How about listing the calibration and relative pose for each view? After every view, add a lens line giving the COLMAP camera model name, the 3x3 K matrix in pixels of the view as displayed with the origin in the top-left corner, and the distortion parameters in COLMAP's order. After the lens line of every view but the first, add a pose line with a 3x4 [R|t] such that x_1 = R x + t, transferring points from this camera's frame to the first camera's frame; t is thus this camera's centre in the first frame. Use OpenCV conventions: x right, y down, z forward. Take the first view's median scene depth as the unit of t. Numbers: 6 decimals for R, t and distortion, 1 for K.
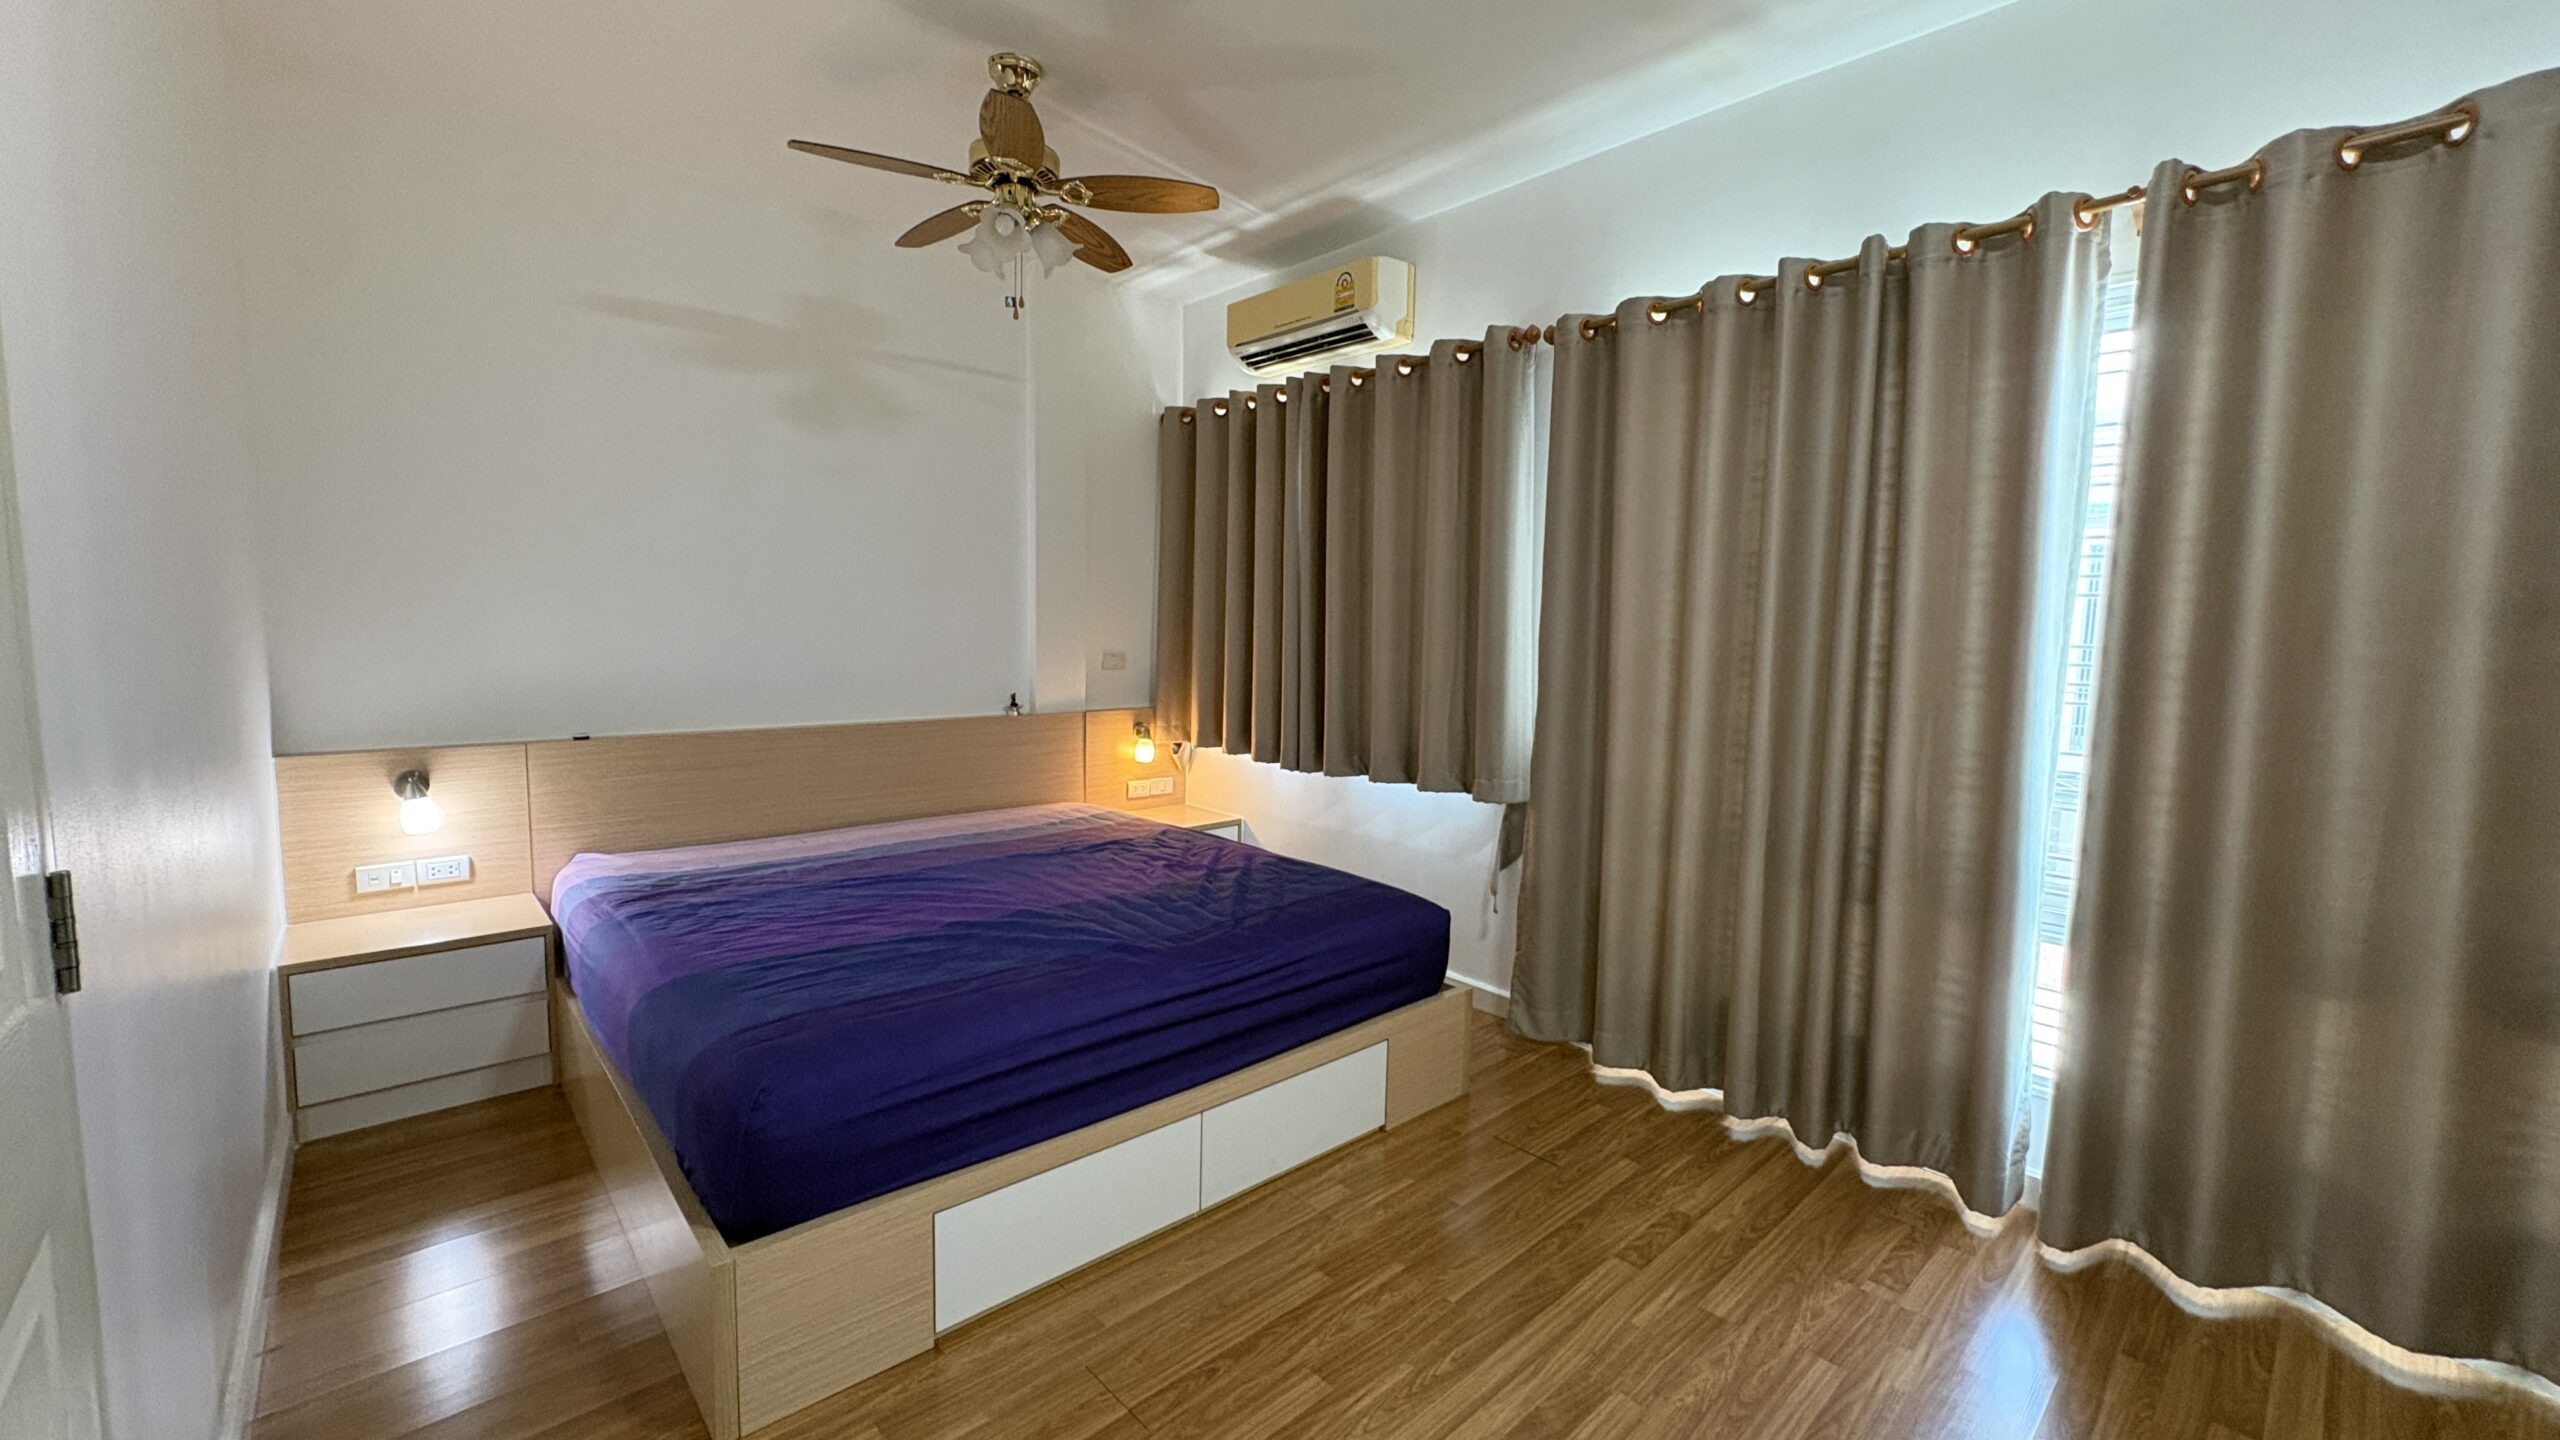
lens RADIAL K [[1016.5, 0, 1274.1], [0, 1016.5, 718.8], [0, 0, 1]] dist [0.000629, 0.000115]
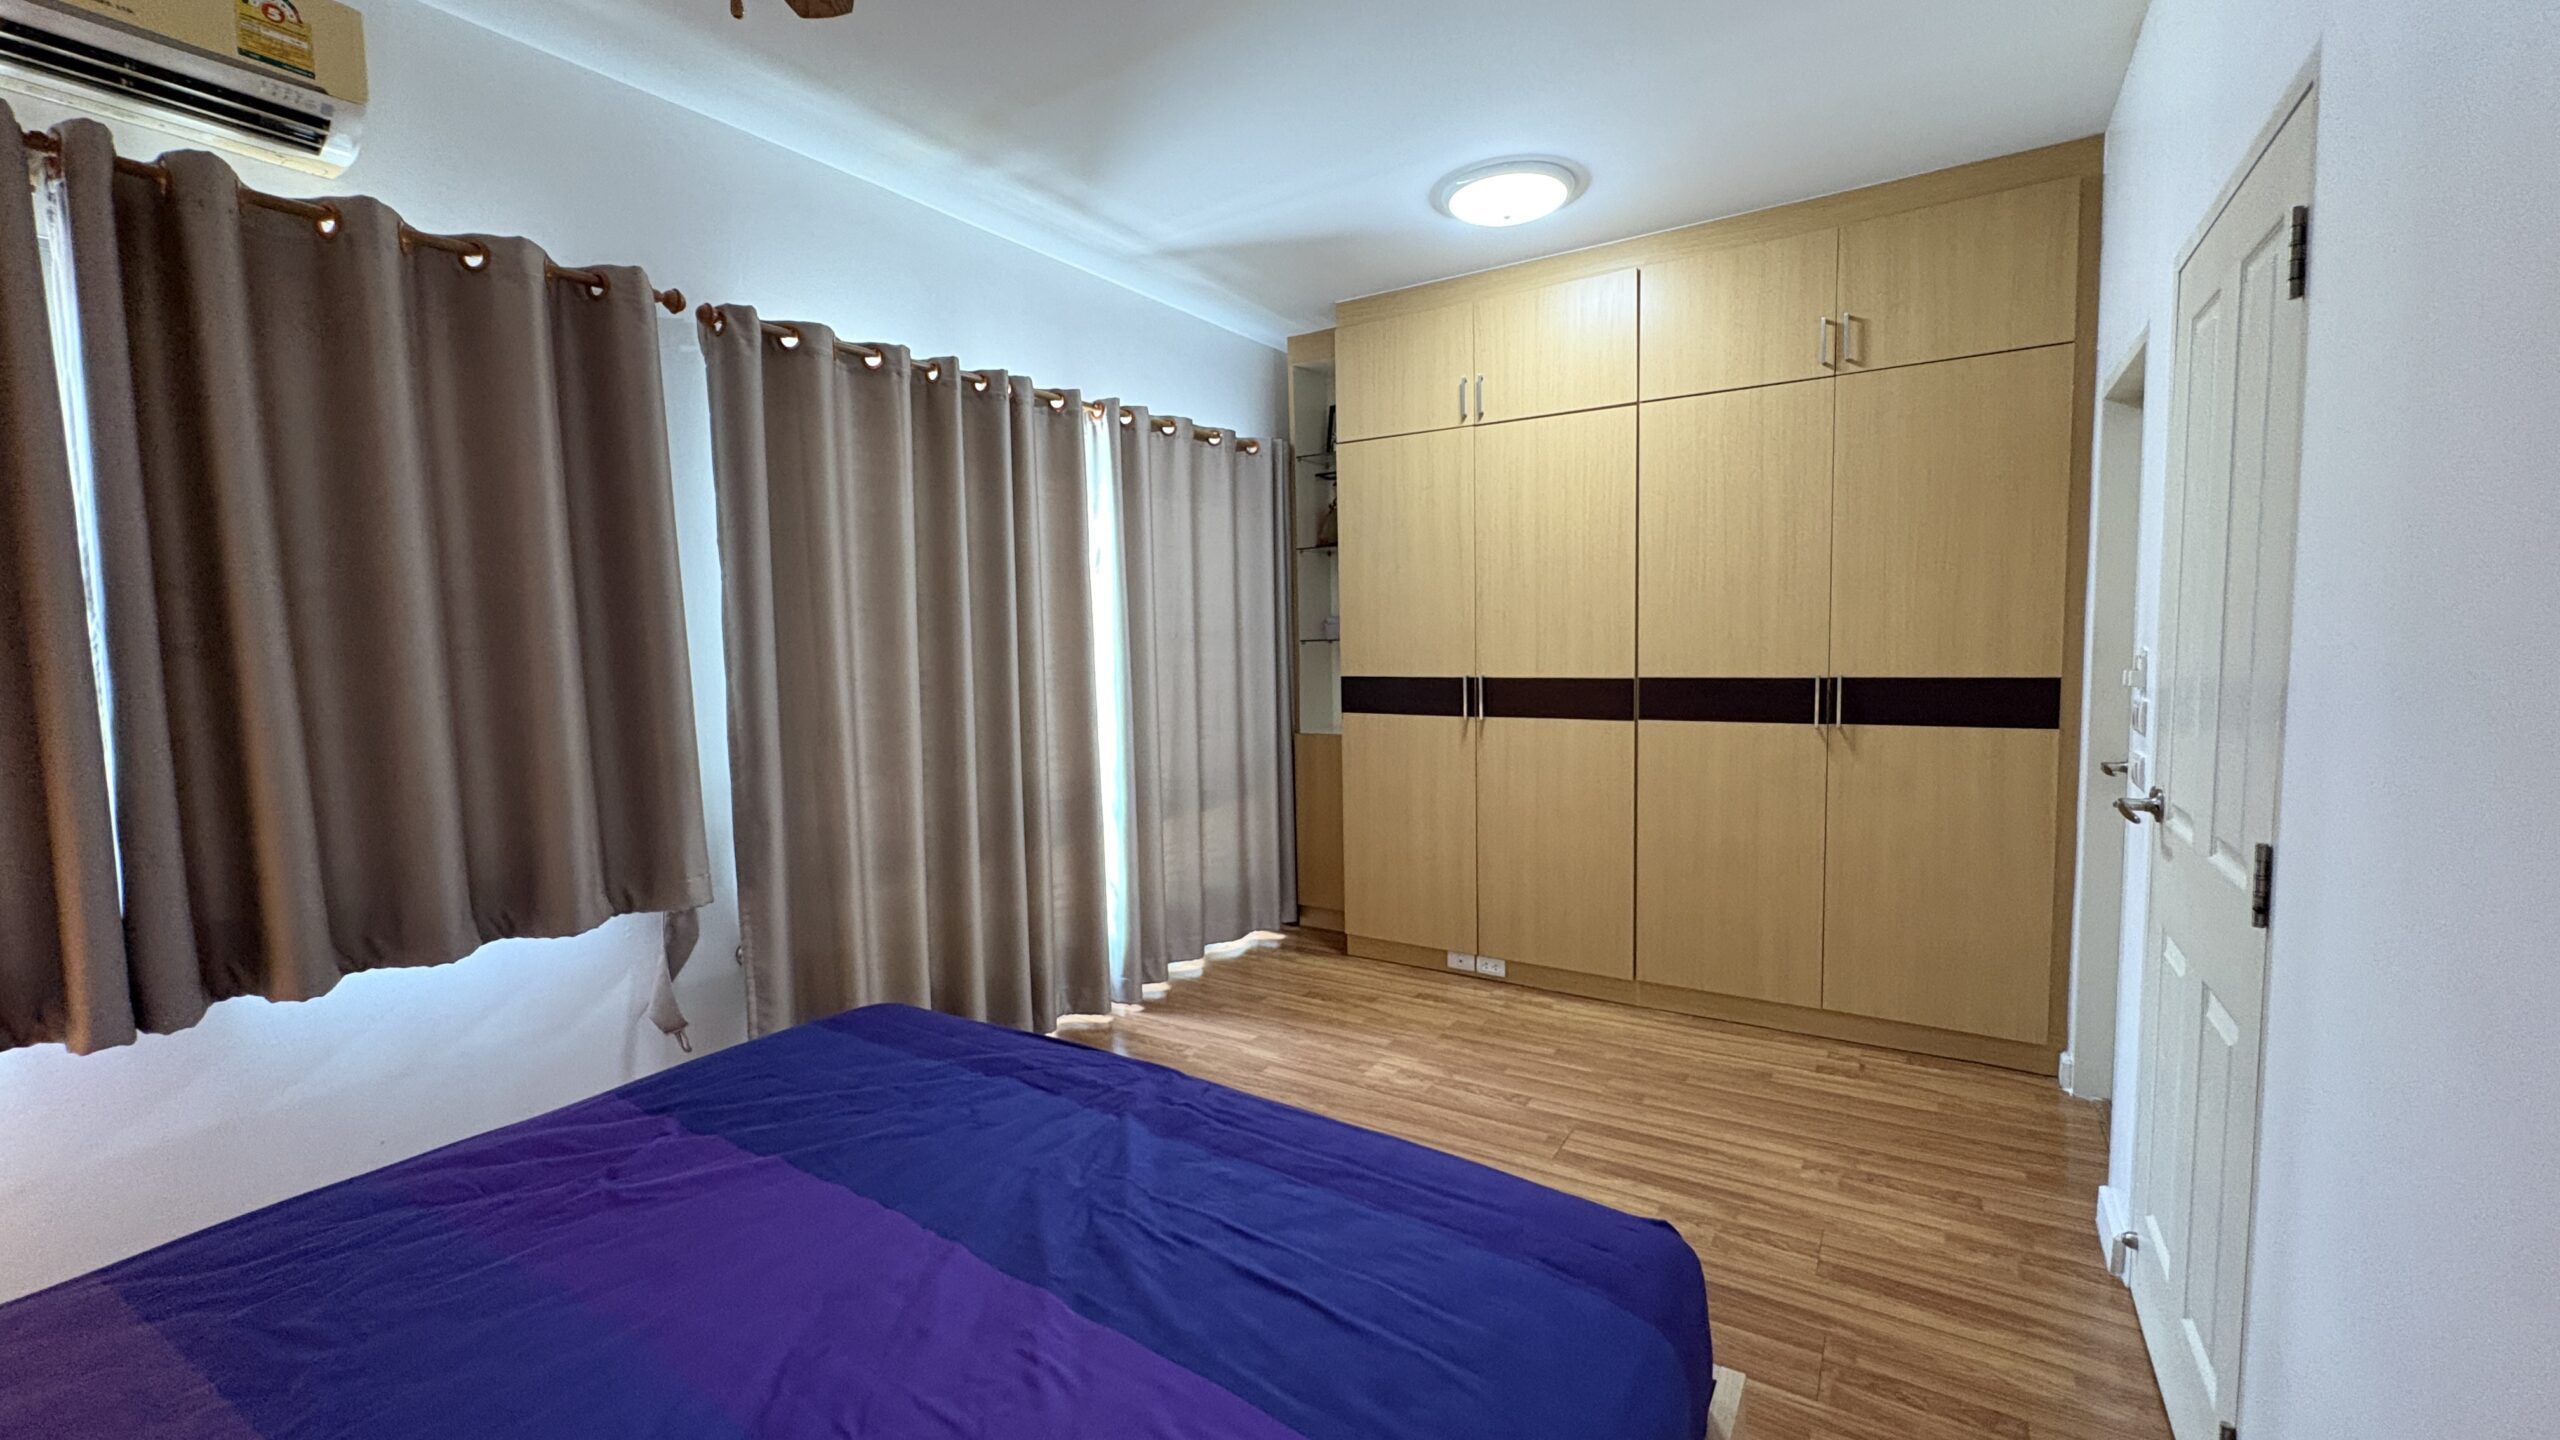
lens RADIAL K [[1016.5, 0, 1274.1], [0, 1016.5, 718.8], [0, 0, 1]] dist [0.000629, 0.000115]
pose [[-0.258173, -0.088724, 0.962016, -0.688042], [0.112966, 0.986171, 0.121268, -0.109285], [-0.959471, 0.139984, -0.244580, 0.841876]]
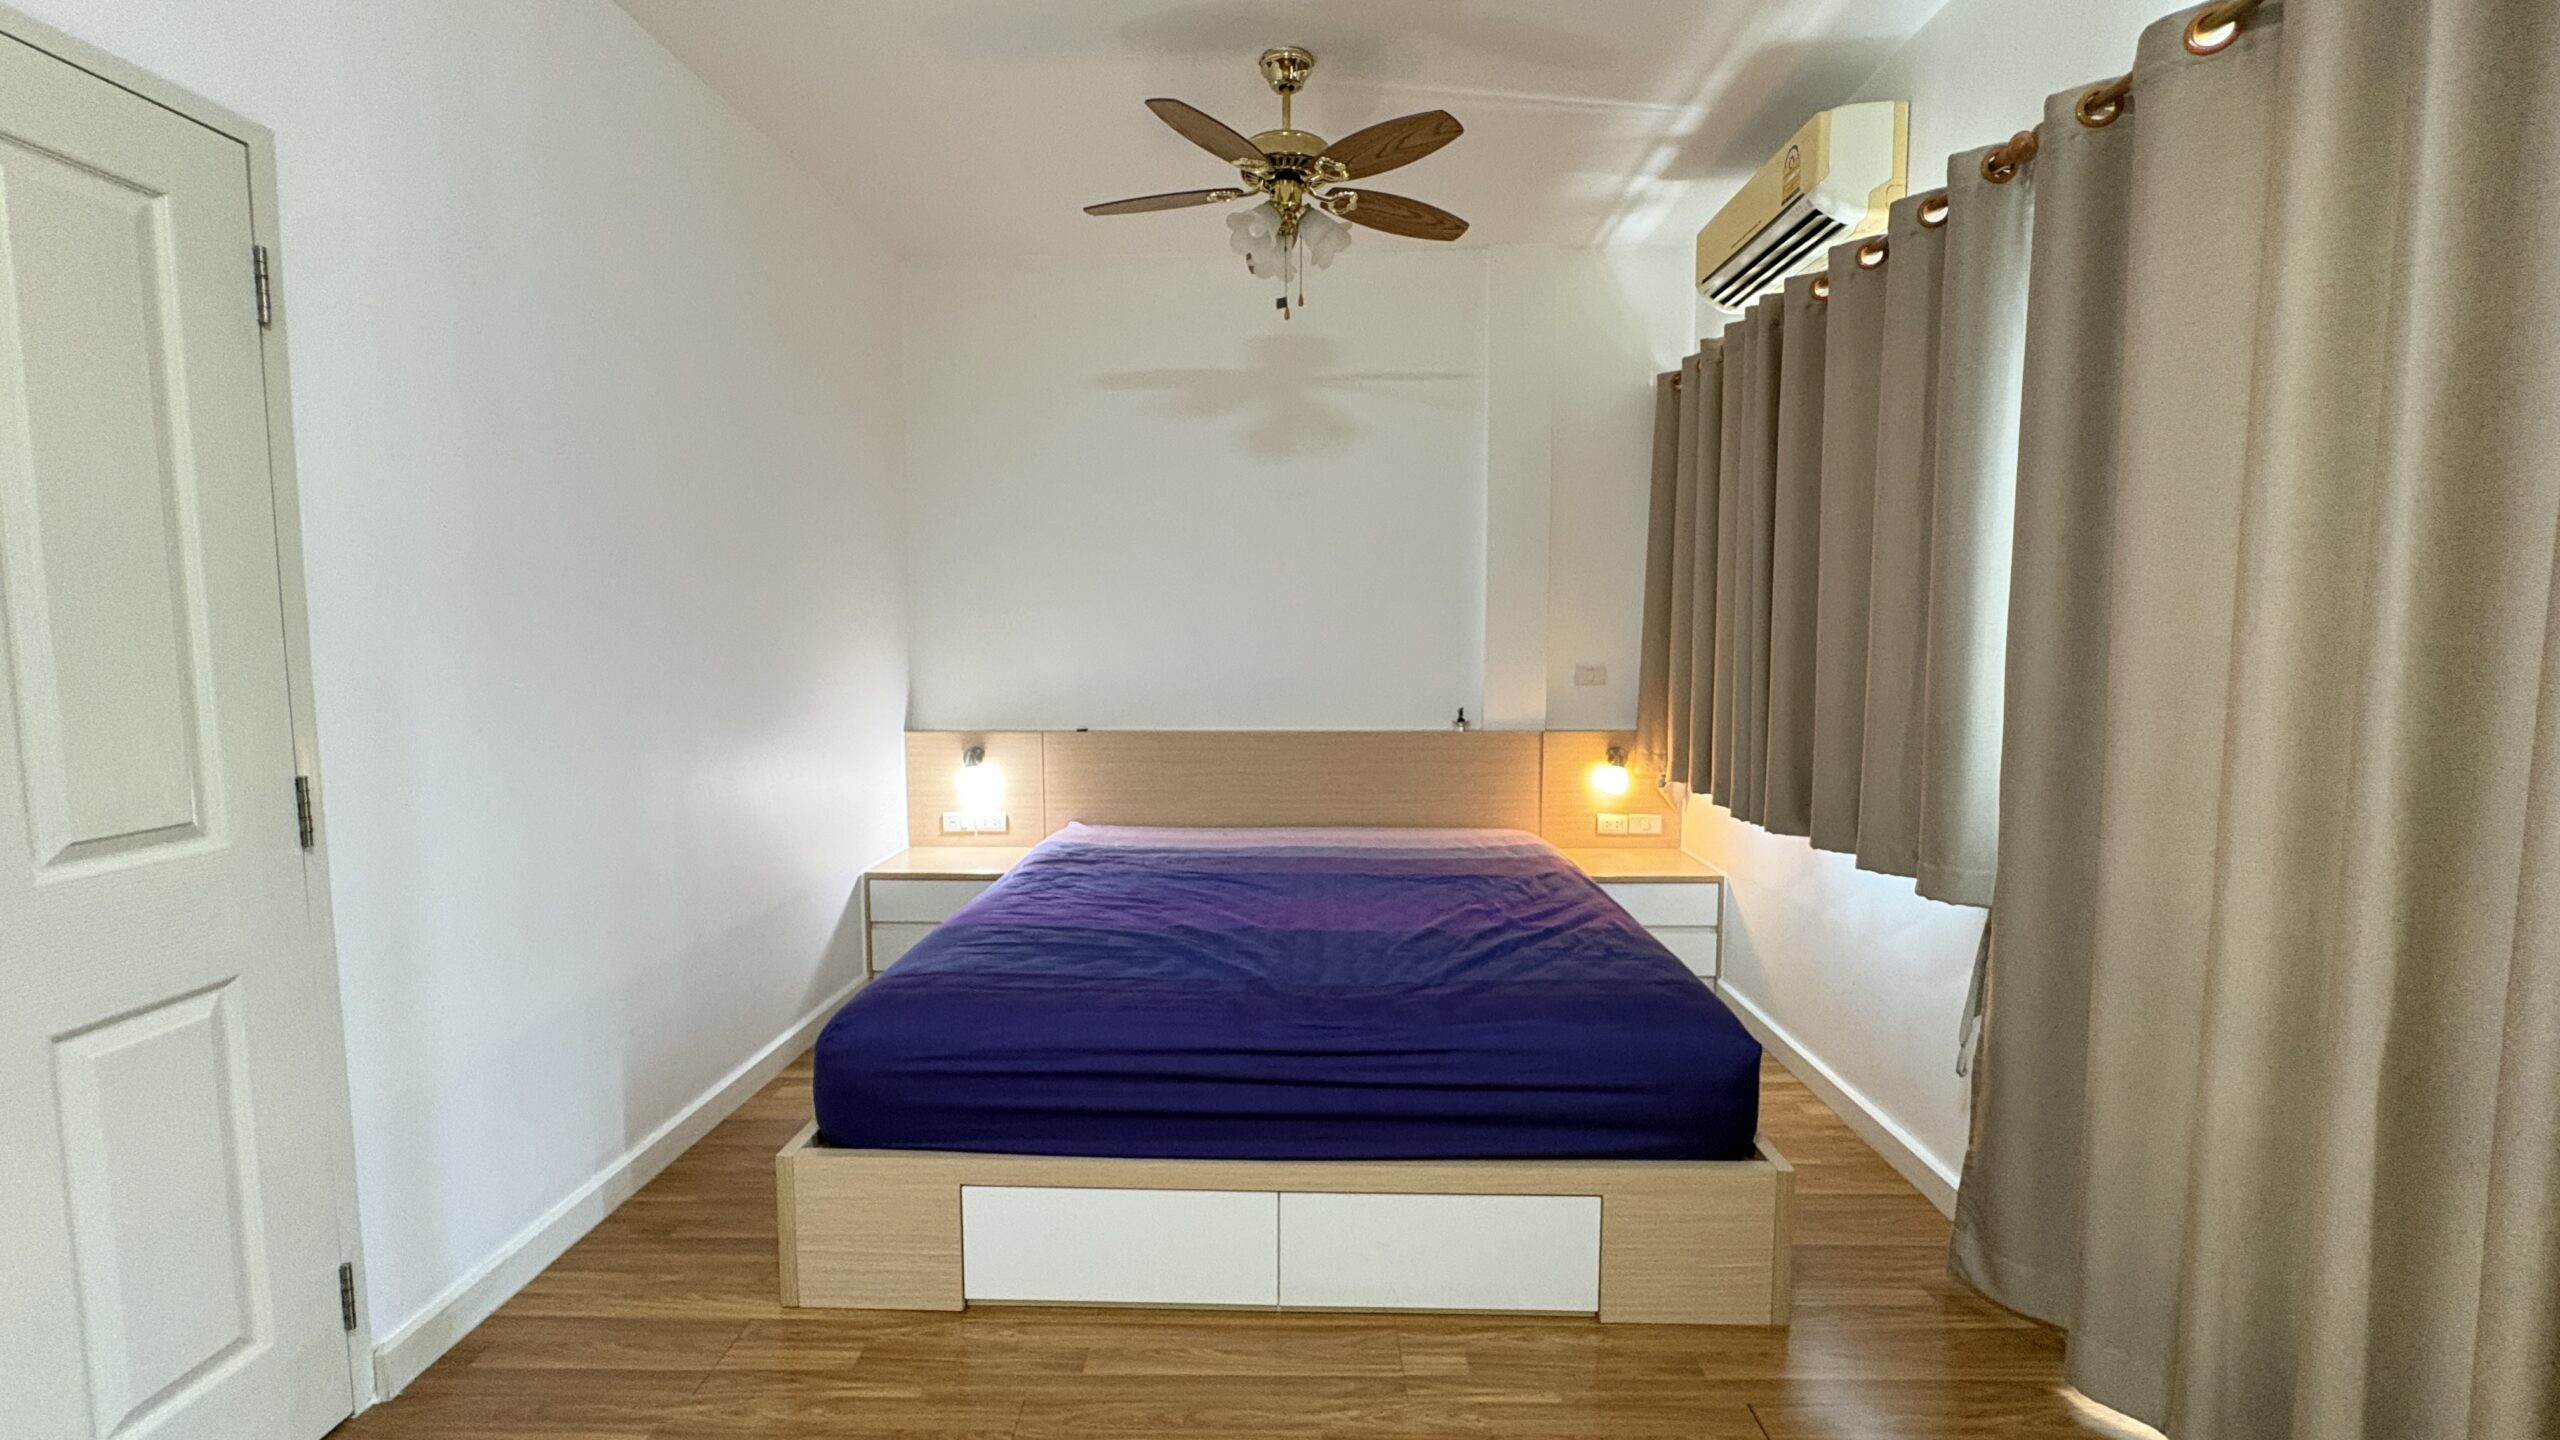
lens RADIAL K [[1016.5, 0, 1274.1], [0, 1016.5, 718.8], [0, 0, 1]] dist [0.000629, 0.000115]
pose [[0.727381, 0.040930, -0.685012, 0.382645], [-0.052619, 0.998607, 0.003795, -0.013443], [0.684214, 0.033284, 0.728521, 0.271394]]
